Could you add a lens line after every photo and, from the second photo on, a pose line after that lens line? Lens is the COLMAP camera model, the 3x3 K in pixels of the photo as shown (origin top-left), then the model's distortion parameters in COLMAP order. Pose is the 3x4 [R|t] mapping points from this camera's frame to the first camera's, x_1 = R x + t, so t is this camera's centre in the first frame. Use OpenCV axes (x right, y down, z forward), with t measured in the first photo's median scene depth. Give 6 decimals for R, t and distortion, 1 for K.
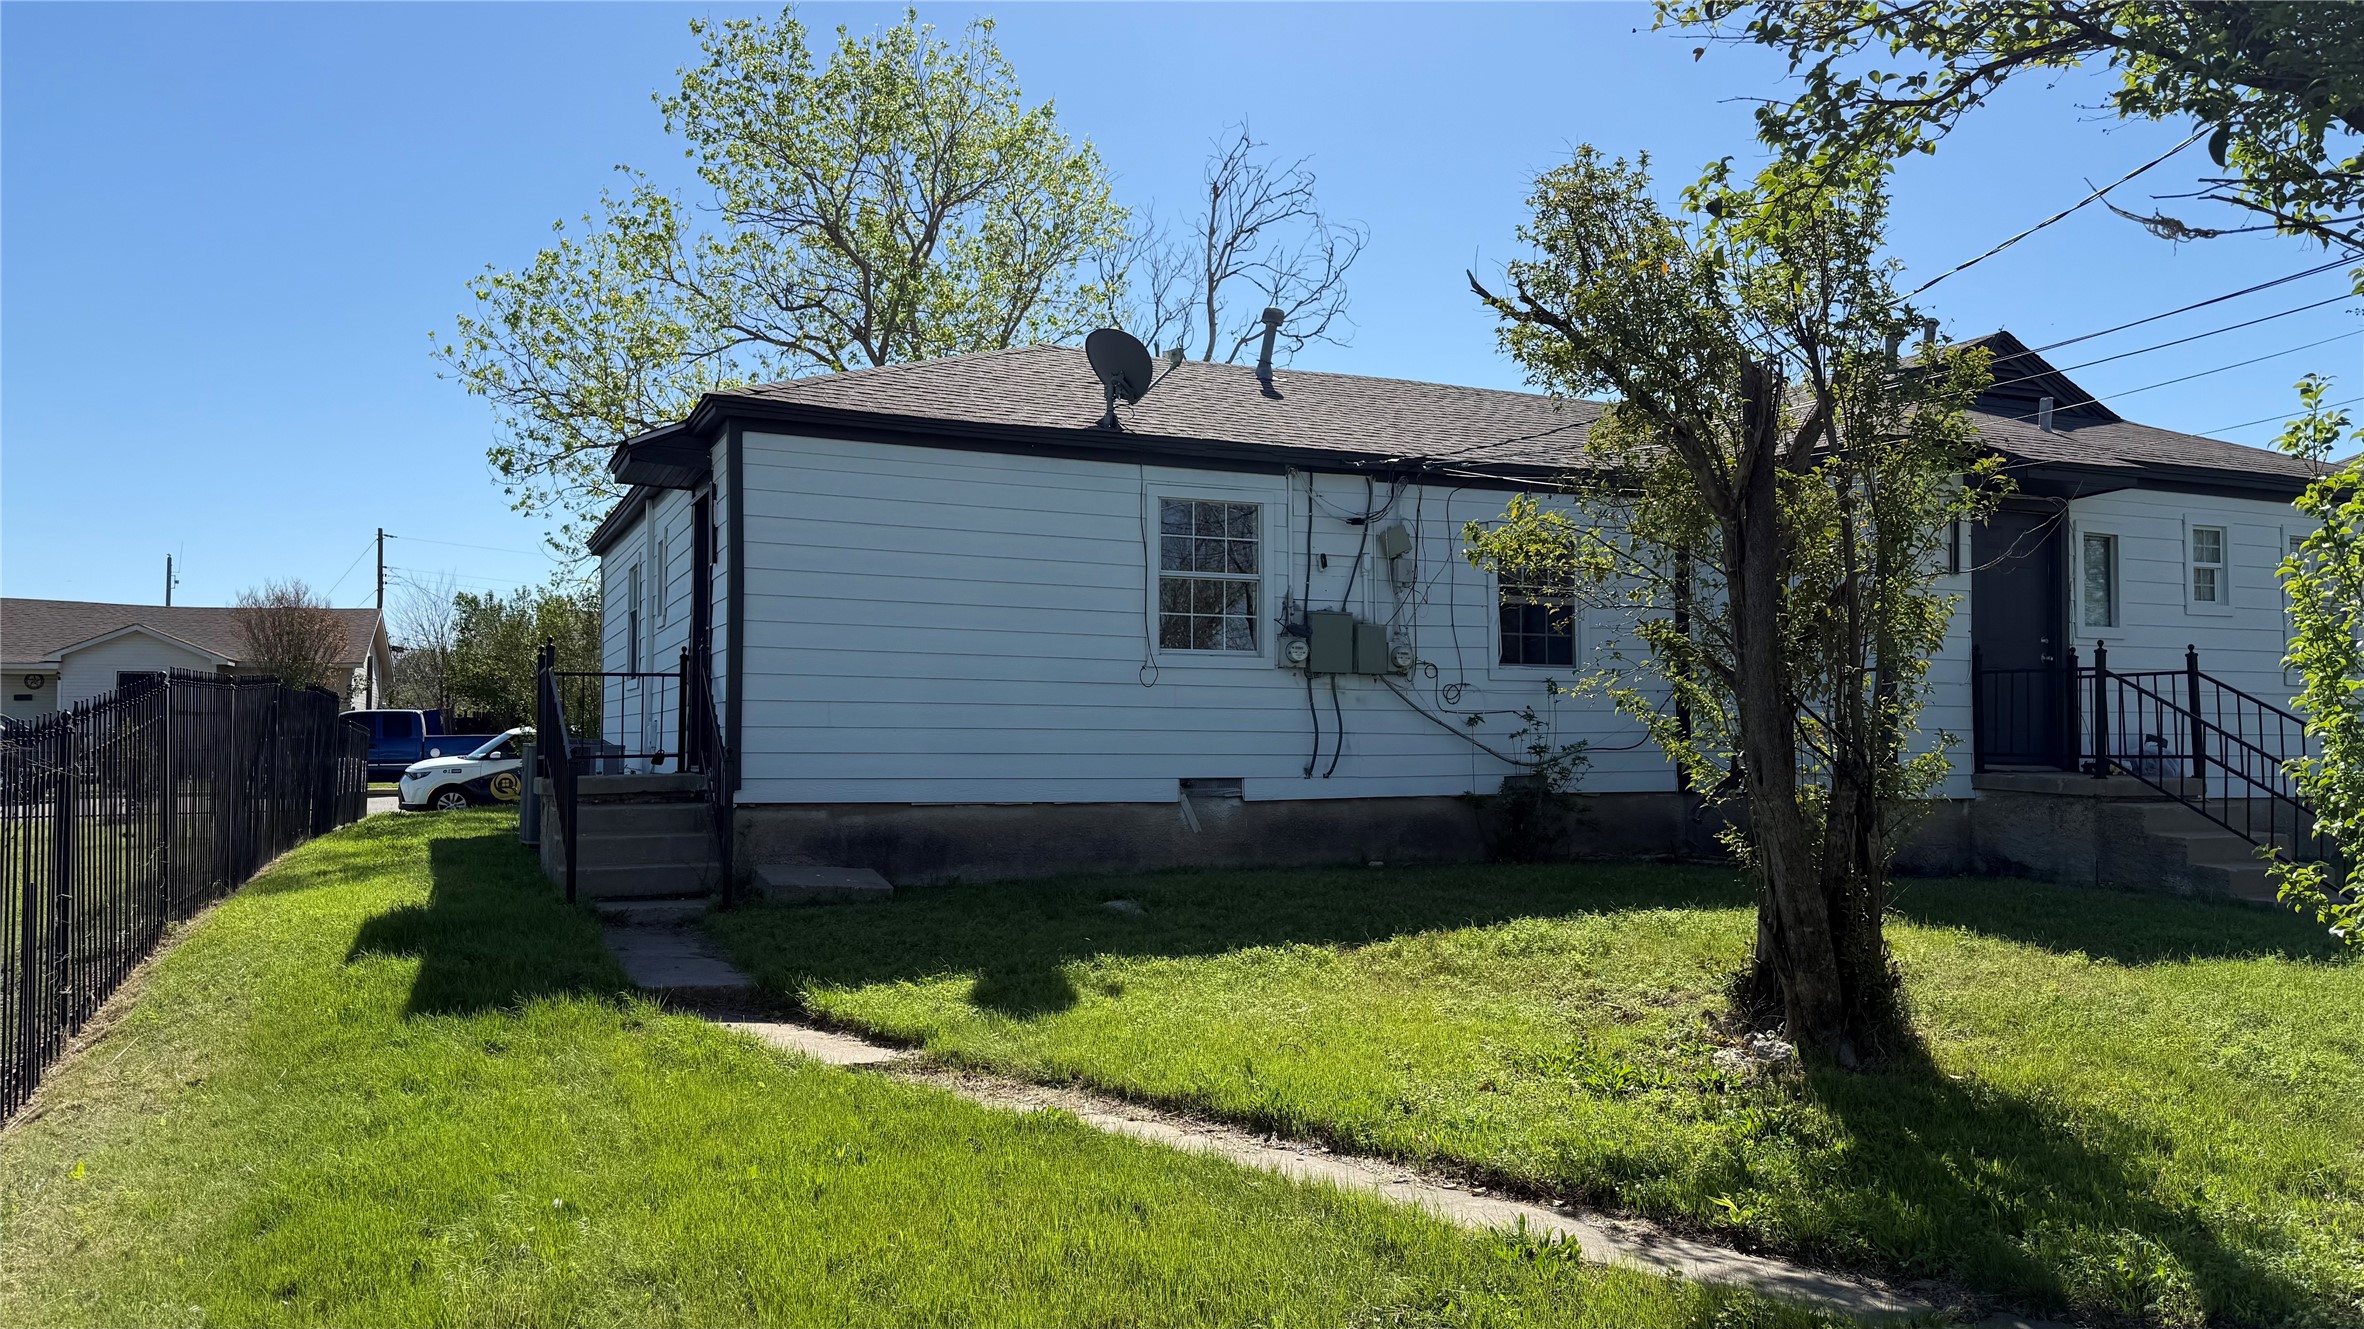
lens RADIAL K [[1627.2, 0, 1174.7], [0, 1627.2, 677.6], [0, 0, 1]] dist [0.134854, -0.224988]
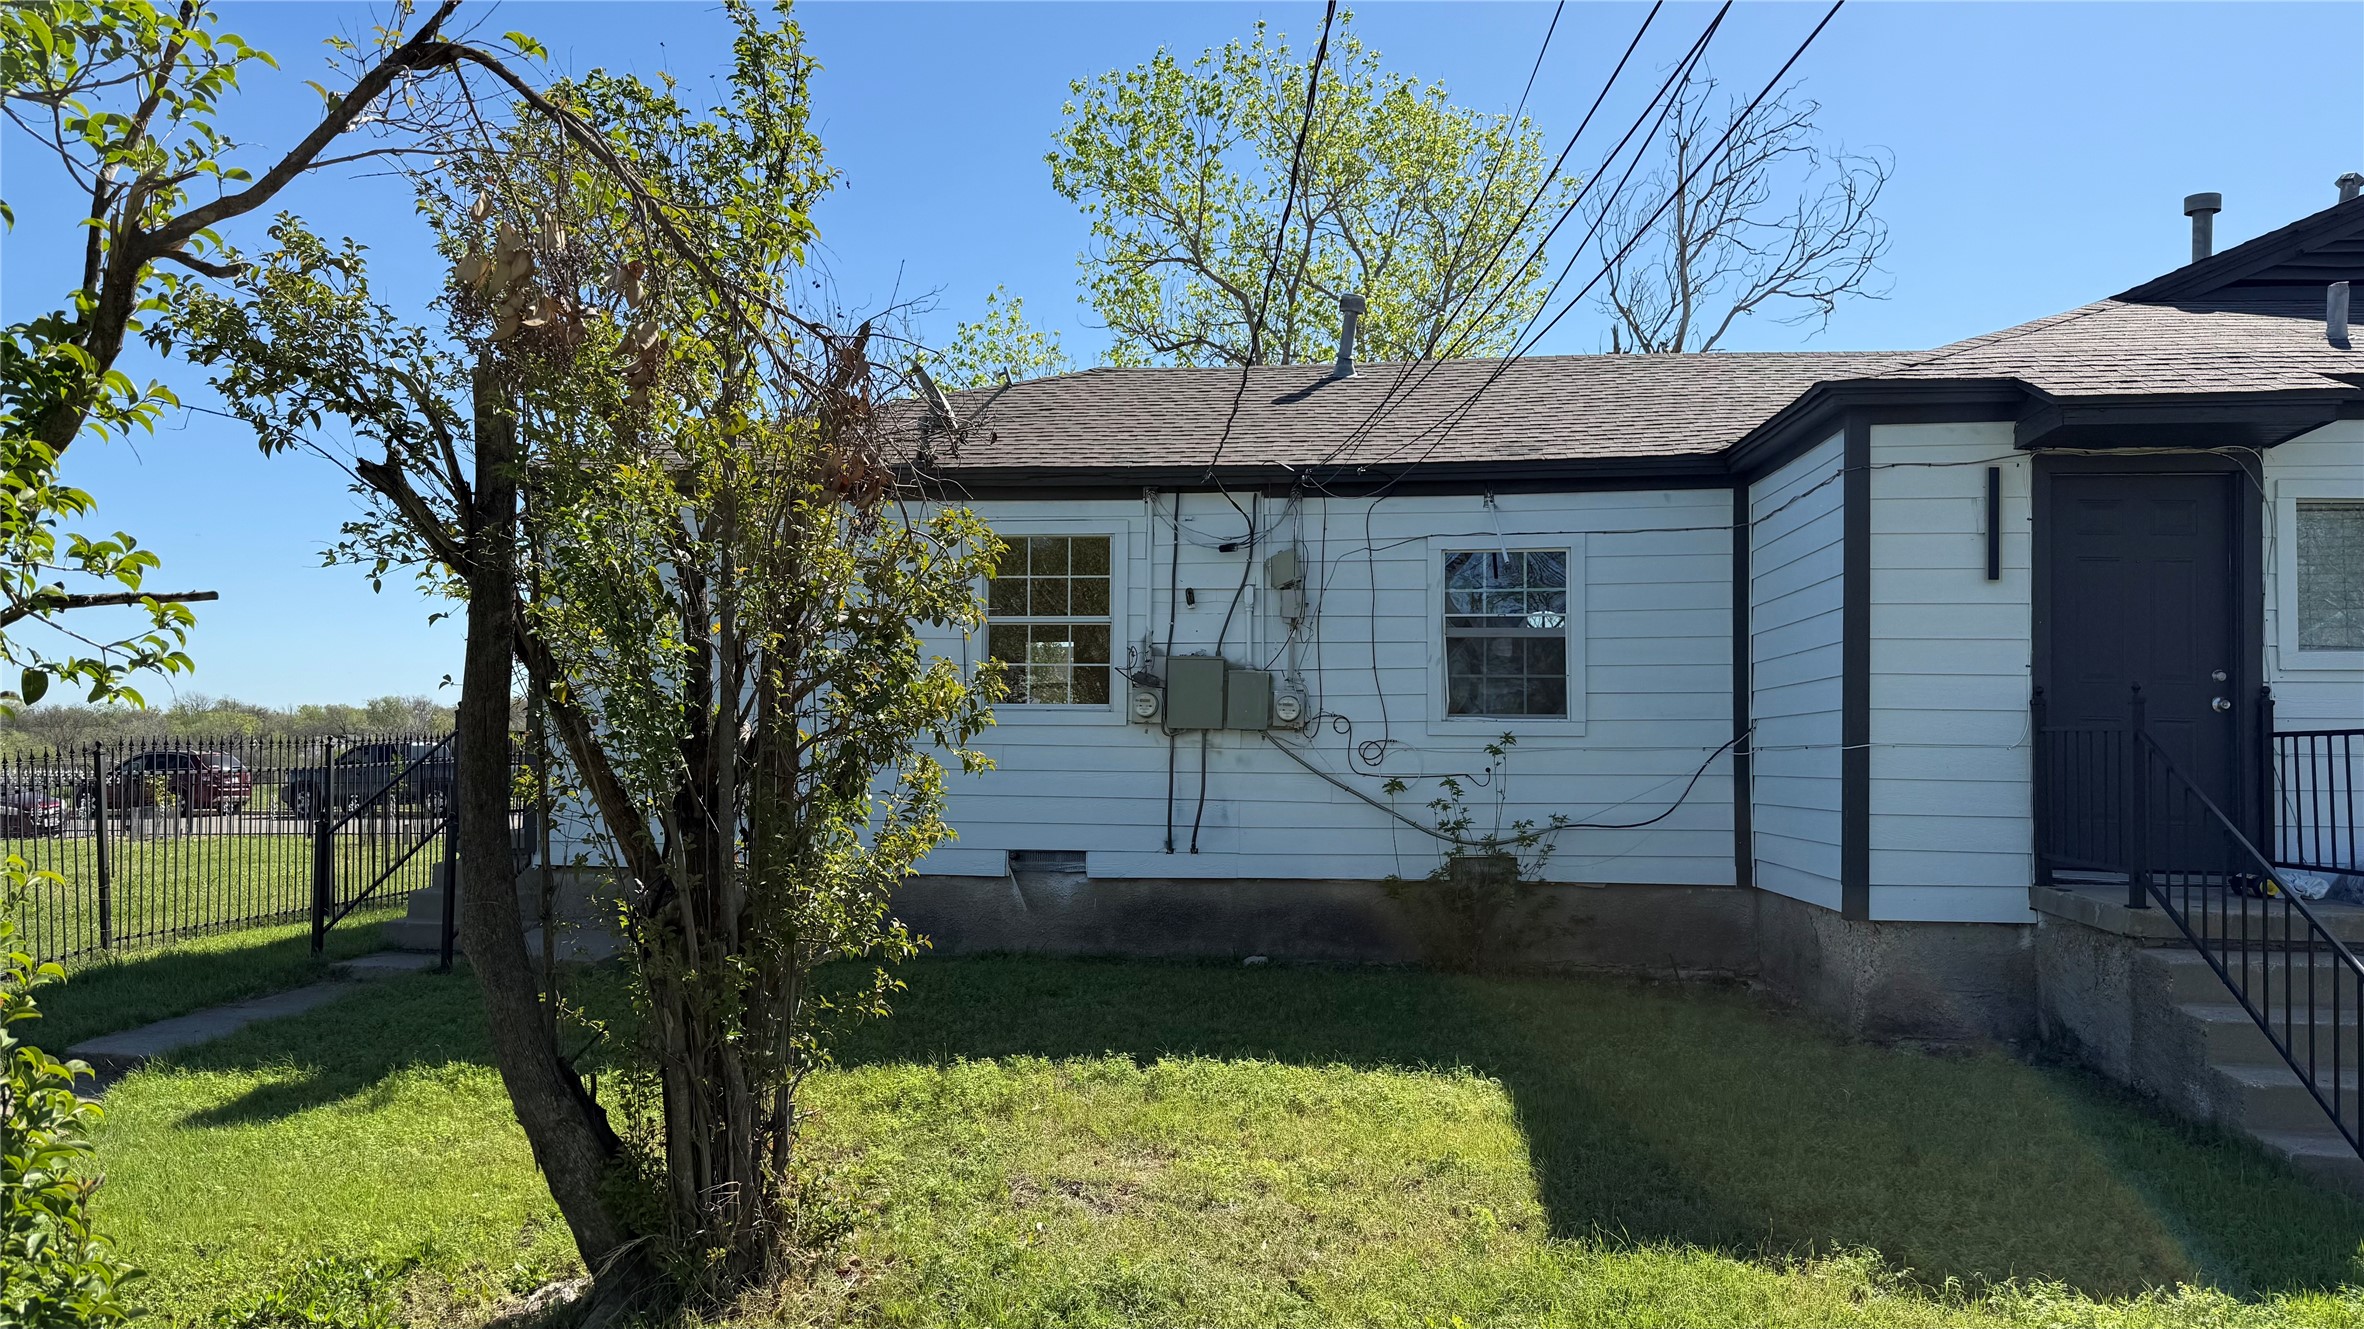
lens RADIAL K [[1627.2, 0, 1174.7], [0, 1627.2, 677.6], [0, 0, 1]] dist [0.134854, -0.224988]
pose [[0.859883, -0.017471, -0.510192, 0.515975], [0.012873, 0.999838, -0.012542, -0.019001], [0.510329, 0.004217, 0.859969, 0.268522]]
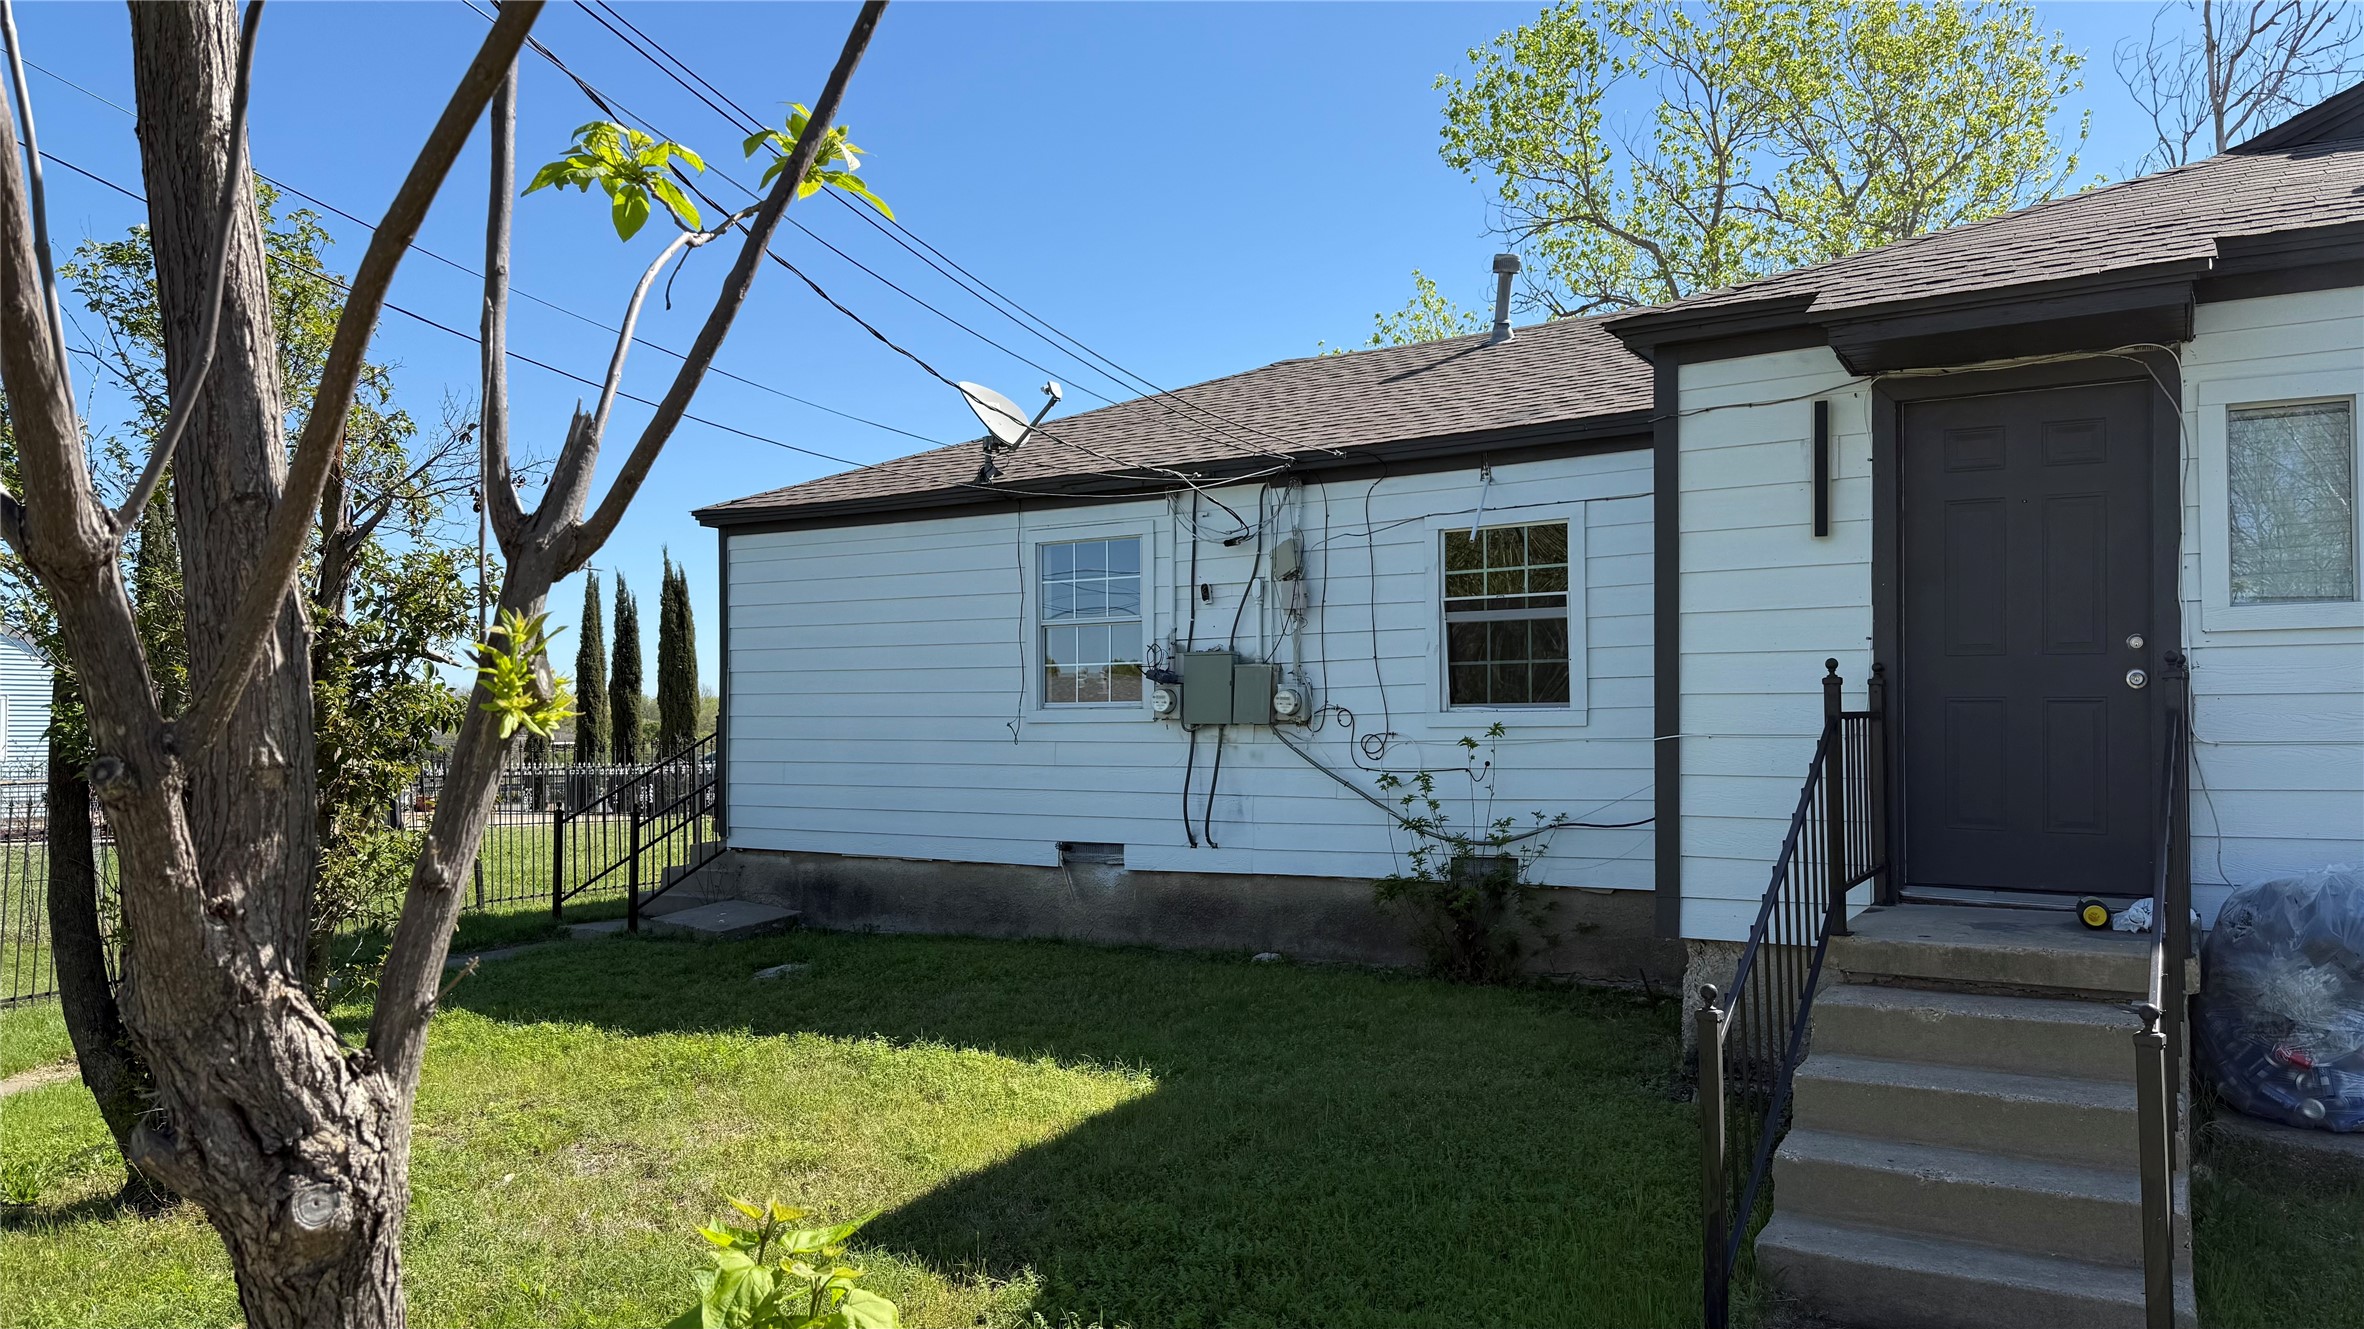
lens RADIAL K [[1627.2, 0, 1174.7], [0, 1627.2, 677.6], [0, 0, 1]] dist [0.134854, -0.224988]
pose [[0.563880, -0.033369, -0.825182, 0.782411], [0.038034, 0.999172, -0.014415, -0.015523], [0.824980, -0.023257, 0.564683, 0.506784]]
